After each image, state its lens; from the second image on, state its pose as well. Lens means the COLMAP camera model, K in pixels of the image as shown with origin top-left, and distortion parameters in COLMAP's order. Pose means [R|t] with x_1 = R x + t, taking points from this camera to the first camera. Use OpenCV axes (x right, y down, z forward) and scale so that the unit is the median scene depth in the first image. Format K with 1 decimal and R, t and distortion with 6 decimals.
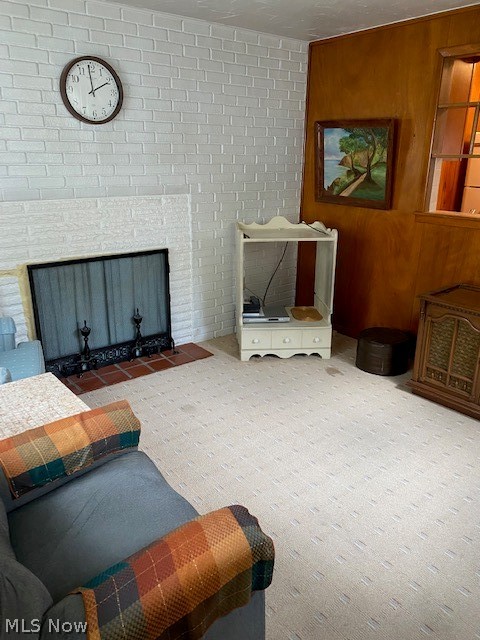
lens RADIAL K [[487.9, 0, 241.7], [0, 487.9, 321.9], [0, 0, 1]] dist [0.036858, -0.039529]
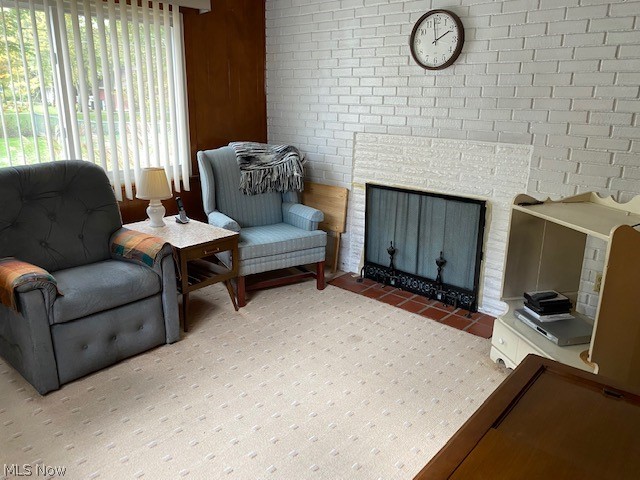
lens RADIAL K [[487.9, 0, 321.3], [0, 487.9, 236.5], [0, 0, 1]] dist [0.036858, -0.039529]
pose [[0.157018, 0.268153, -0.950494, 0.725065], [-0.329592, 0.921483, 0.205521, -0.190066], [0.930975, 0.281005, 0.233071, 0.572690]]
